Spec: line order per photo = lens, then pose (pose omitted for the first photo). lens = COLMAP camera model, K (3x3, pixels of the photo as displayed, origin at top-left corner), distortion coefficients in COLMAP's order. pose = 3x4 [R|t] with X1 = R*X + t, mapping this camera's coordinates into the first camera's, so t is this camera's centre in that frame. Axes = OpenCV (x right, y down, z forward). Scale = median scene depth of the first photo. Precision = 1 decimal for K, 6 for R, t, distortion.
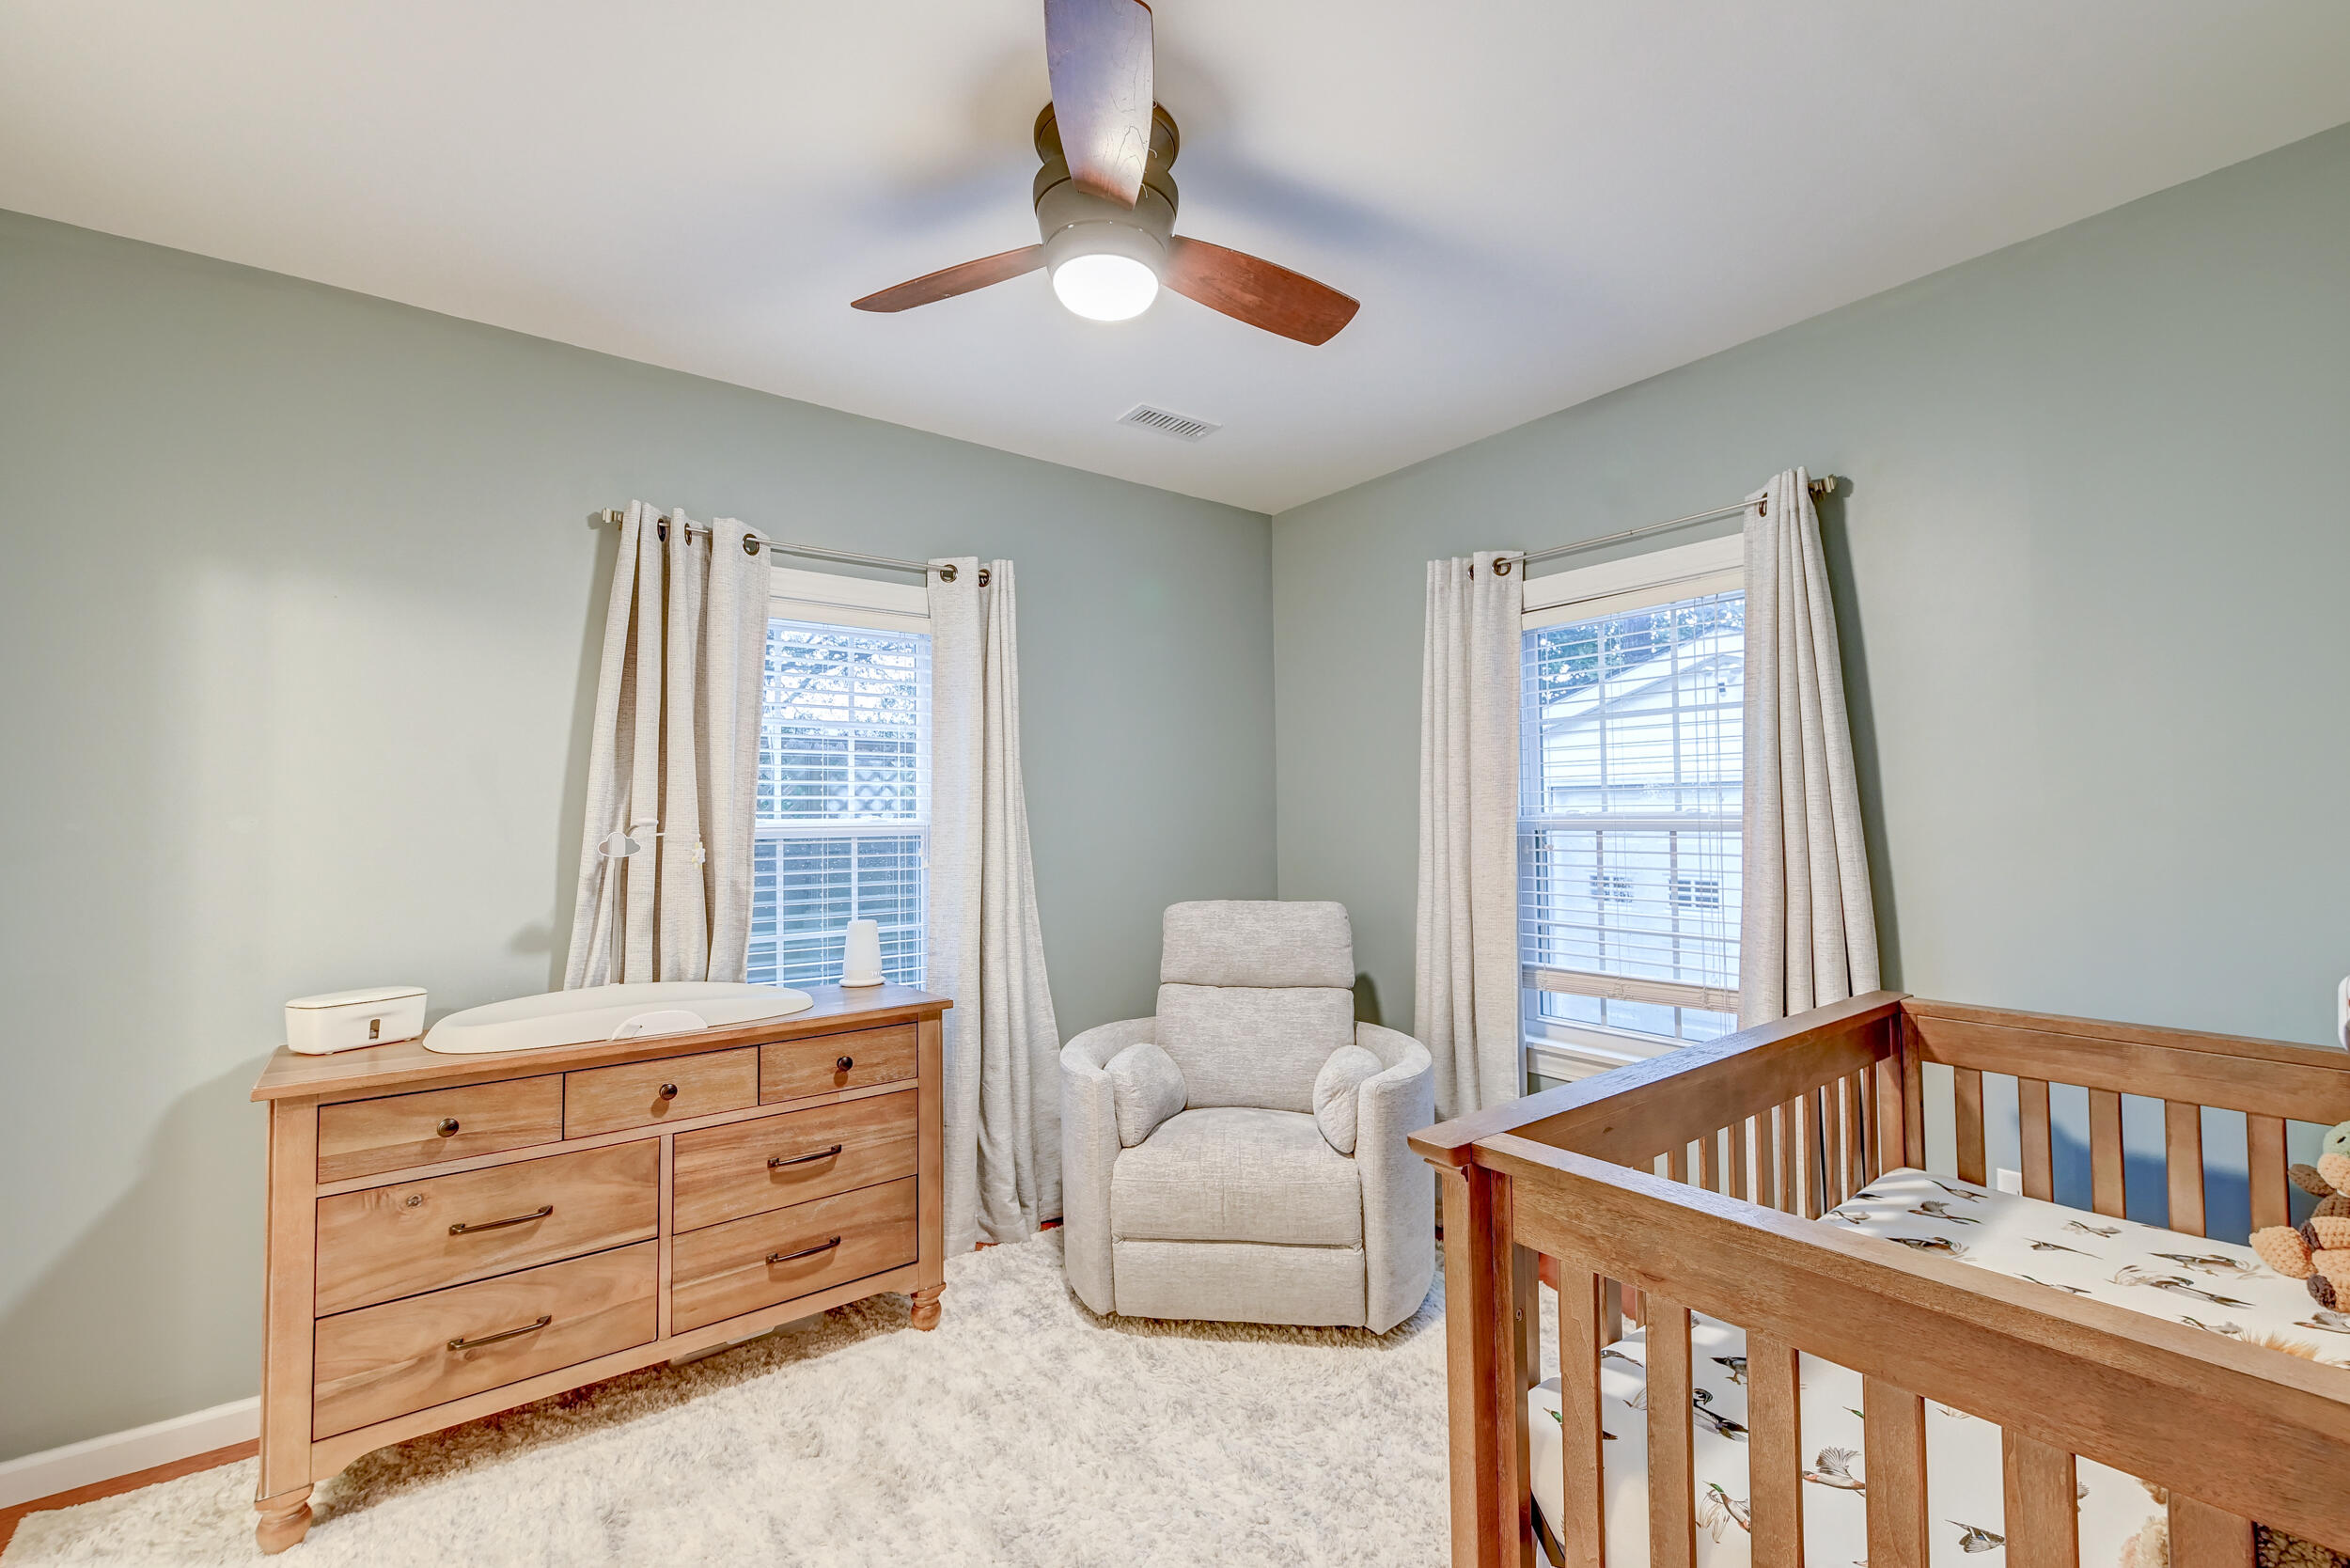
lens RADIAL K [[993.5, 0, 1169.6], [0, 993.5, 788.0], [0, 0, 1]] dist [0.023283, -0.011744]
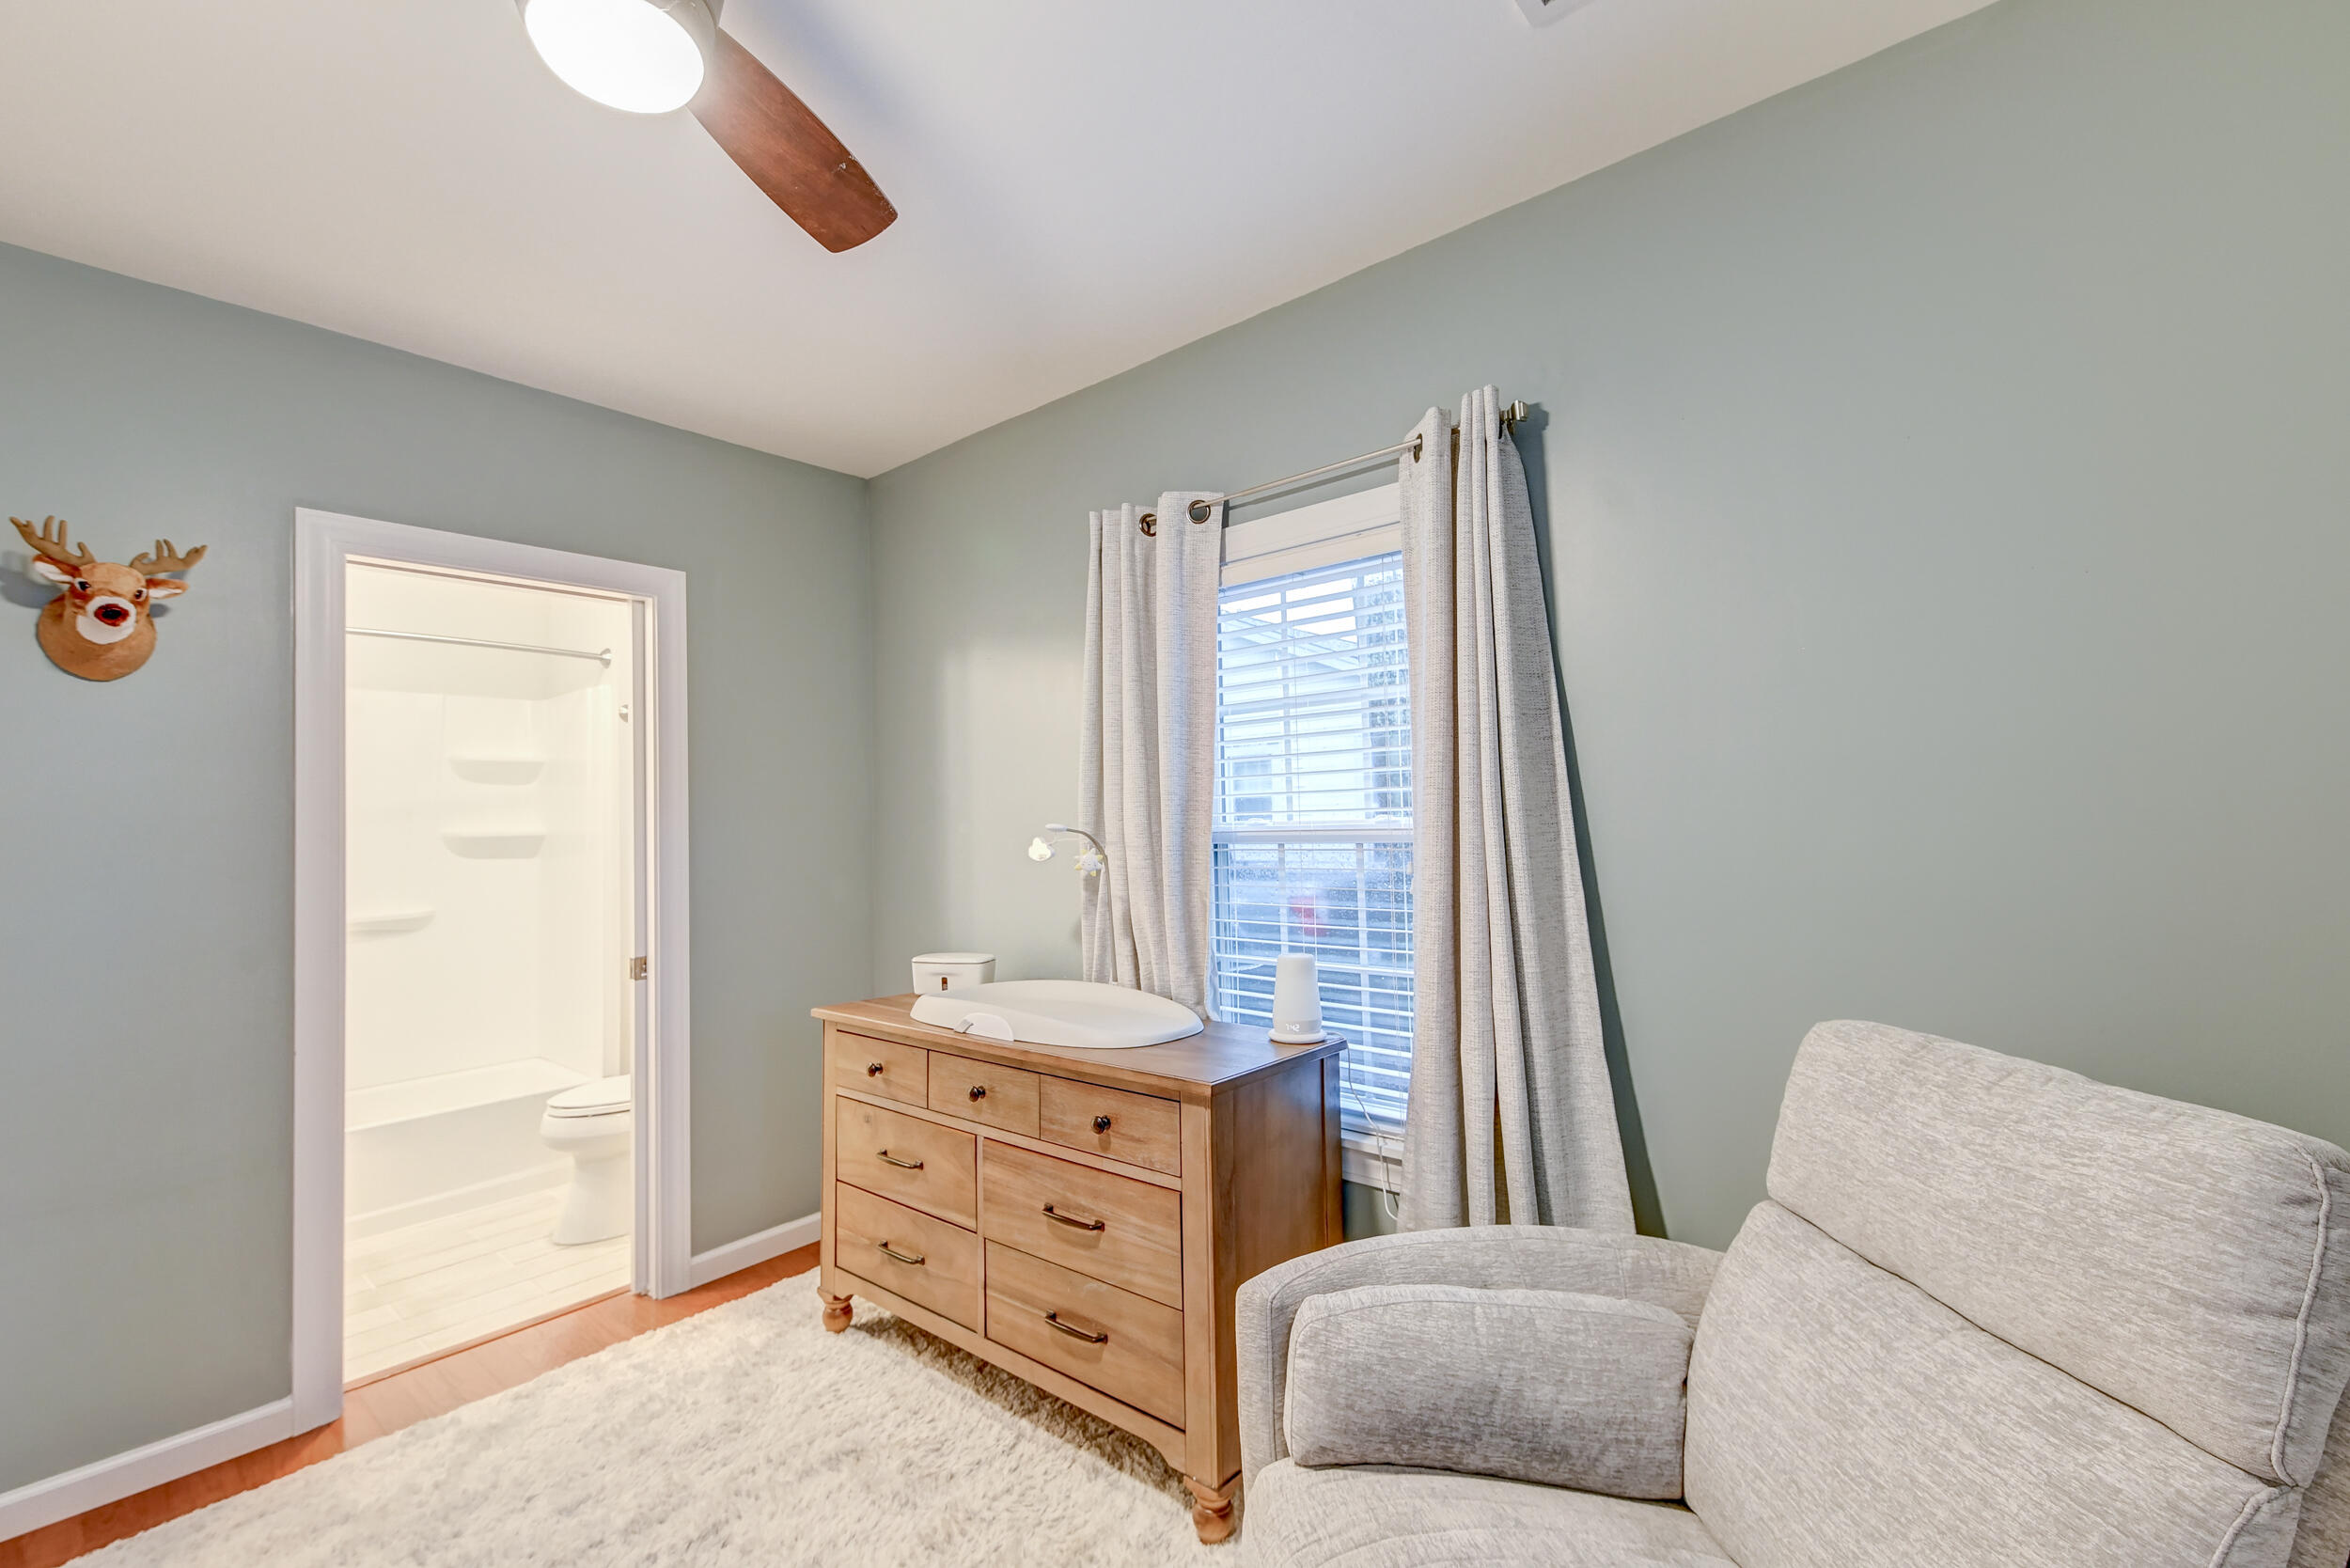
lens RADIAL K [[993.5, 0, 1169.6], [0, 993.5, 788.0], [0, 0, 1]] dist [0.023283, -0.011744]
pose [[0.228775, -0.028148, -0.973072, 0.500616], [0.047051, 0.998733, -0.017829, 0.017607], [0.972342, -0.041705, 0.229809, 0.894389]]
